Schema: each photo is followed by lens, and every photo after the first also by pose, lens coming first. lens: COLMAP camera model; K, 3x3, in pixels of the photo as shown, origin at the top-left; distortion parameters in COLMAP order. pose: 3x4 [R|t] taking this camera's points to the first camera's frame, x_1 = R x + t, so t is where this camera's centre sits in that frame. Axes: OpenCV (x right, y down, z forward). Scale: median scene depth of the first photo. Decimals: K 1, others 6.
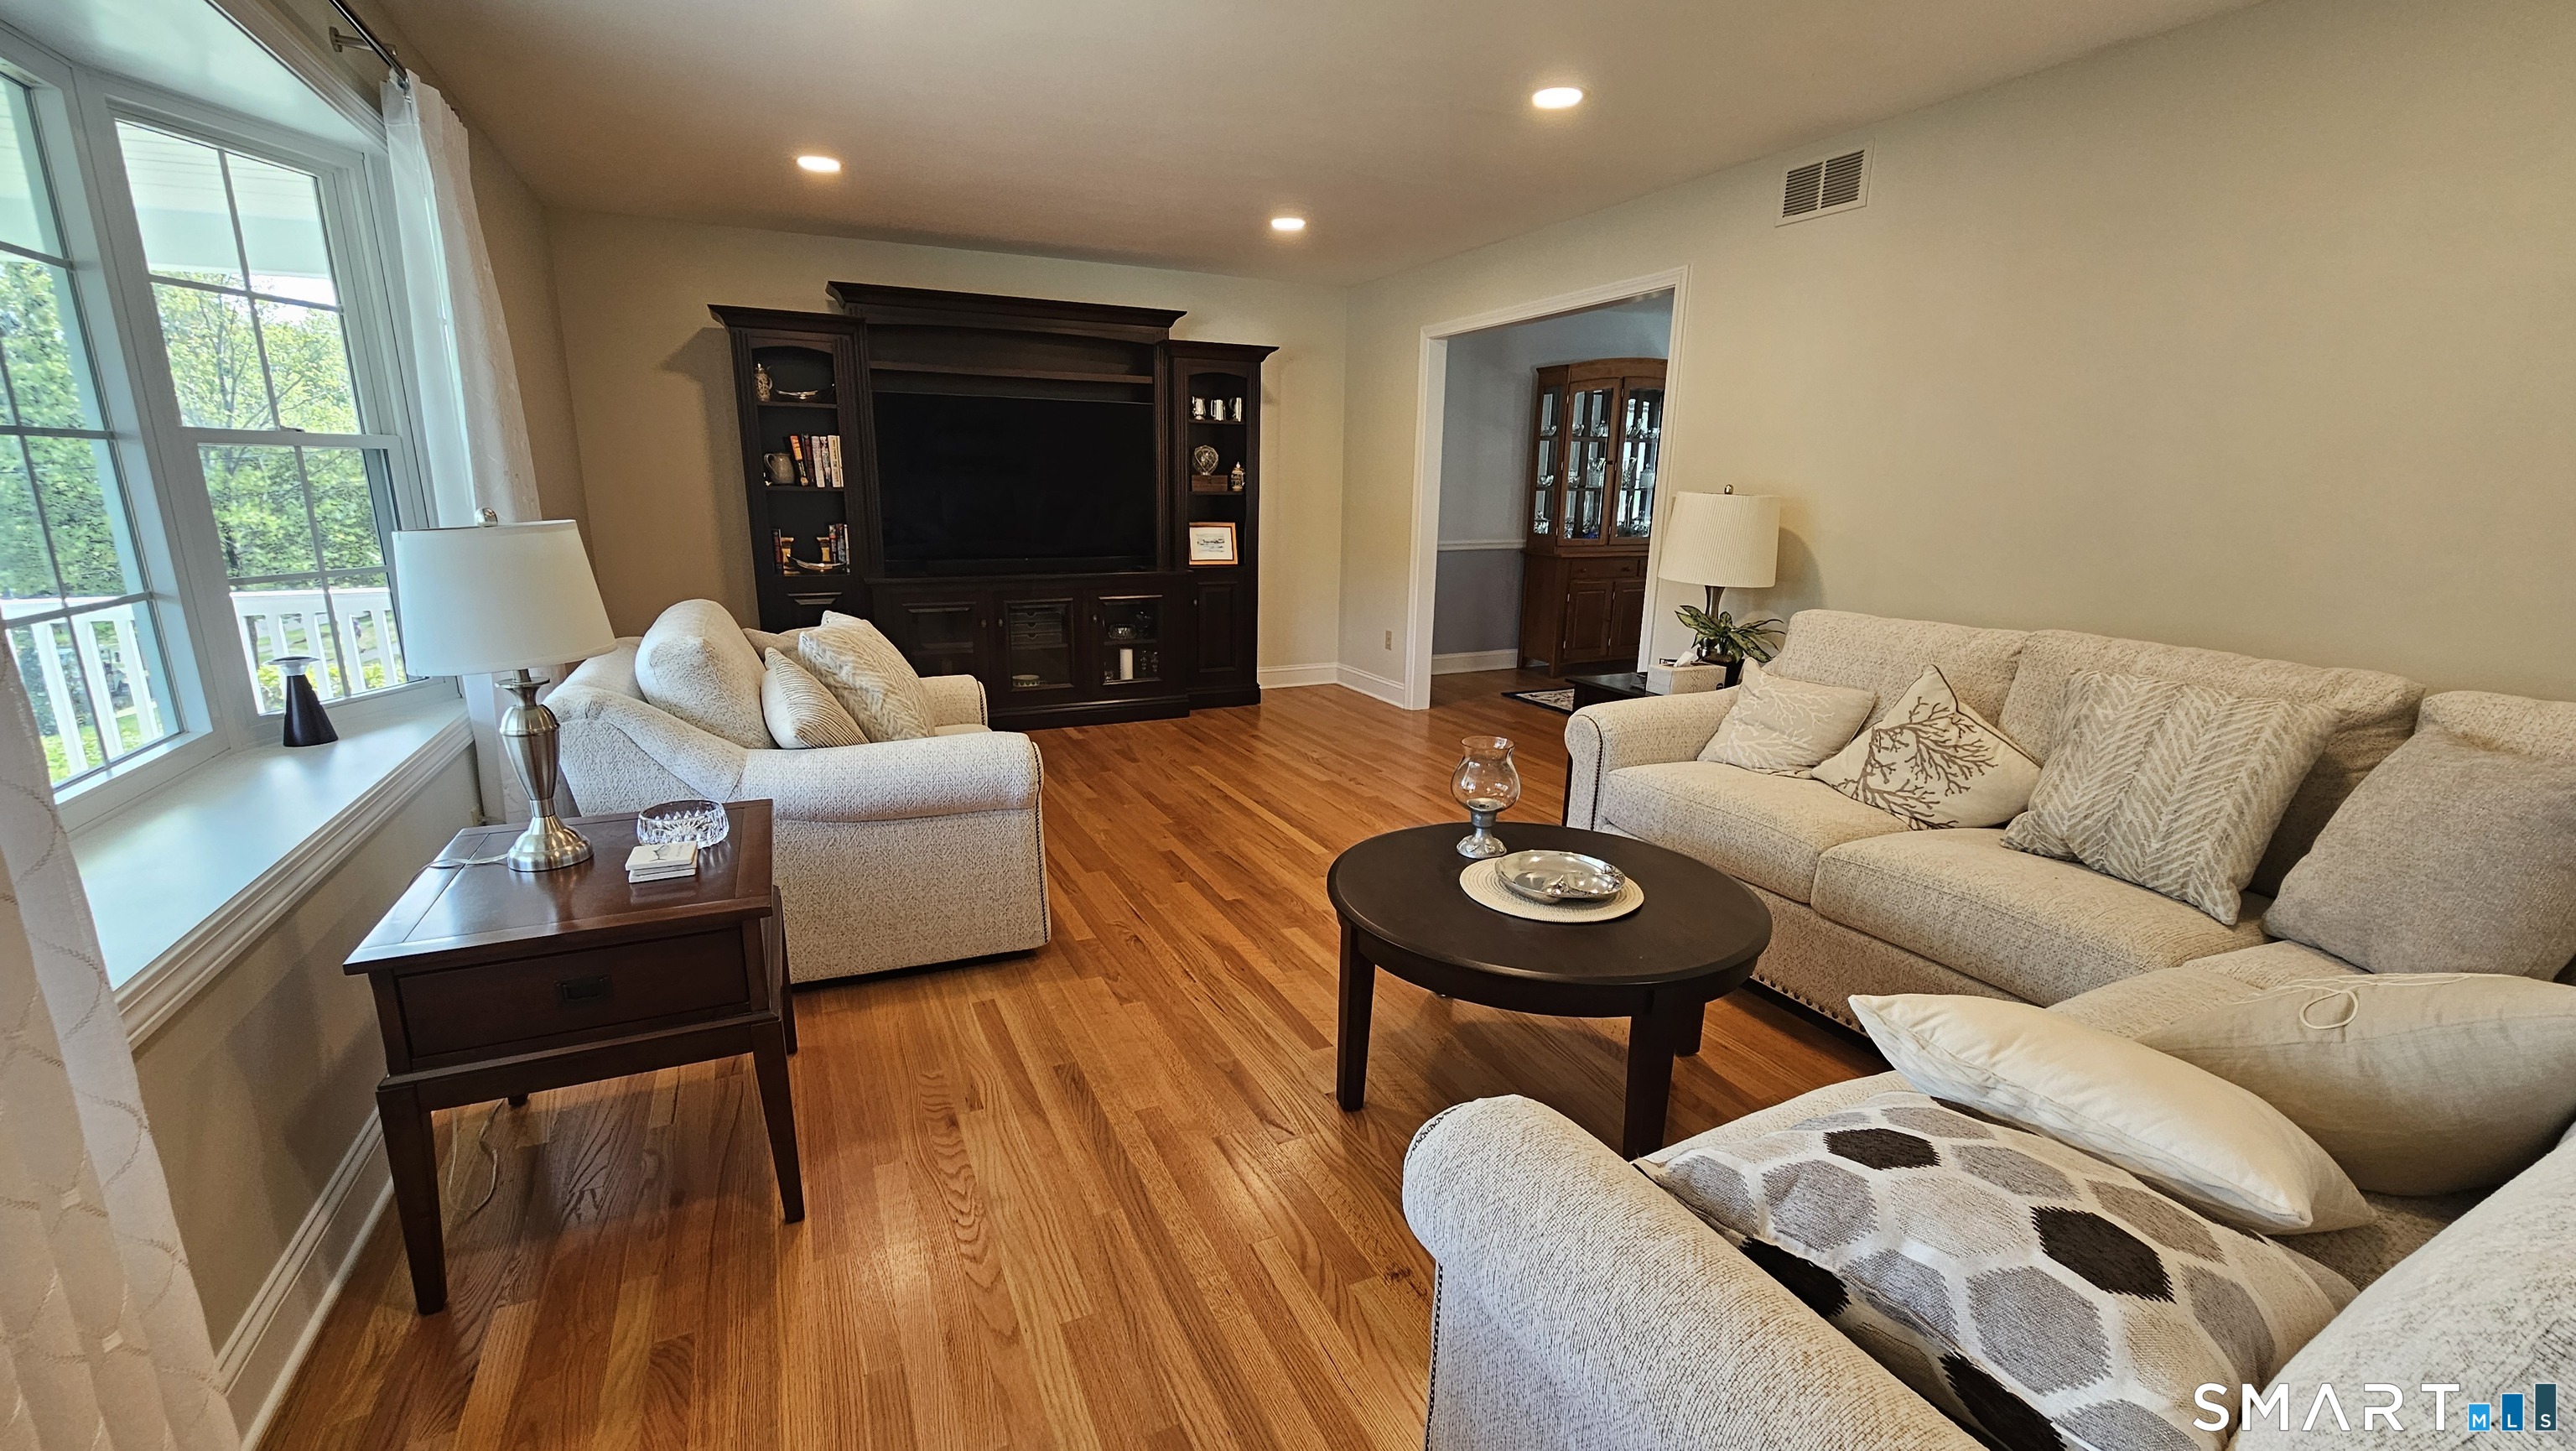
lens RADIAL K [[1059.5, 0, 1278.8], [0, 1059.5, 746.0], [0, 0, 1]] dist [-0.000331, -0.001195]
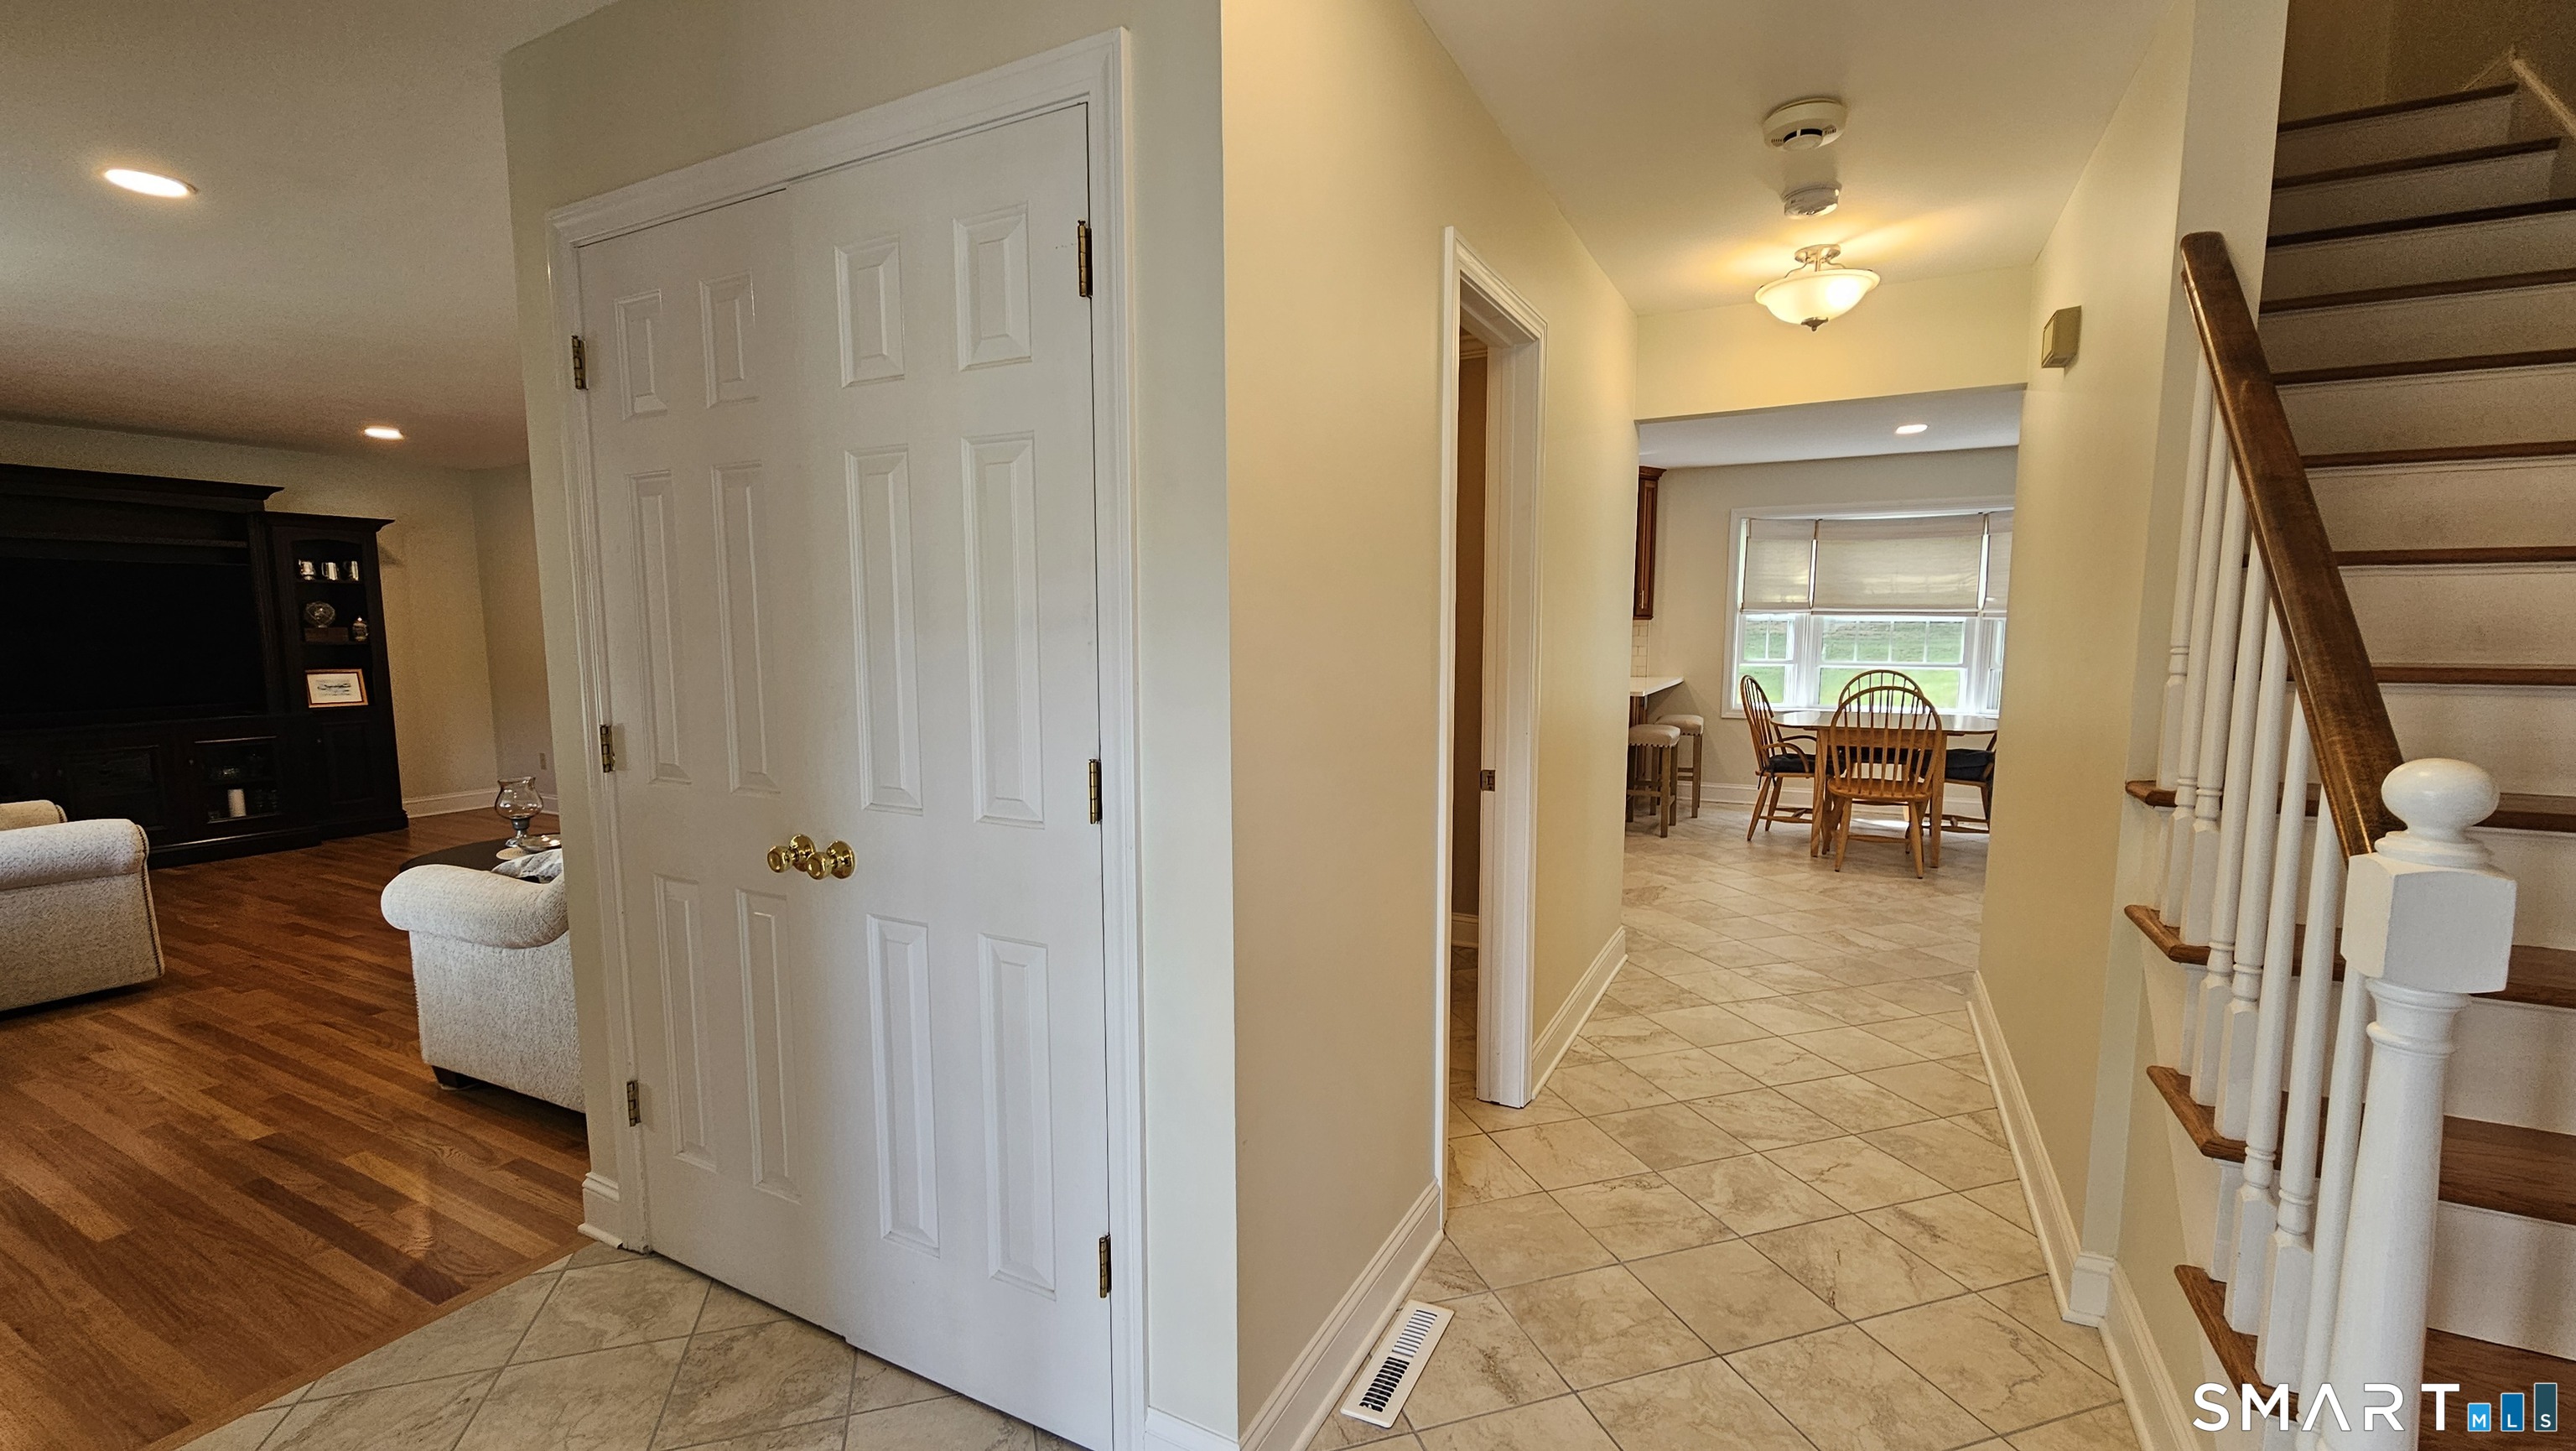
lens RADIAL K [[1059.5, 0, 1278.8], [0, 1059.5, 746.0], [0, 0, 1]] dist [-0.000331, -0.001195]
pose [[0.803444, -0.081801, 0.589735, 0.074858], [0.159781, 0.983806, -0.081221, 0.120675], [-0.573540, 0.159485, 0.803502, -0.461551]]
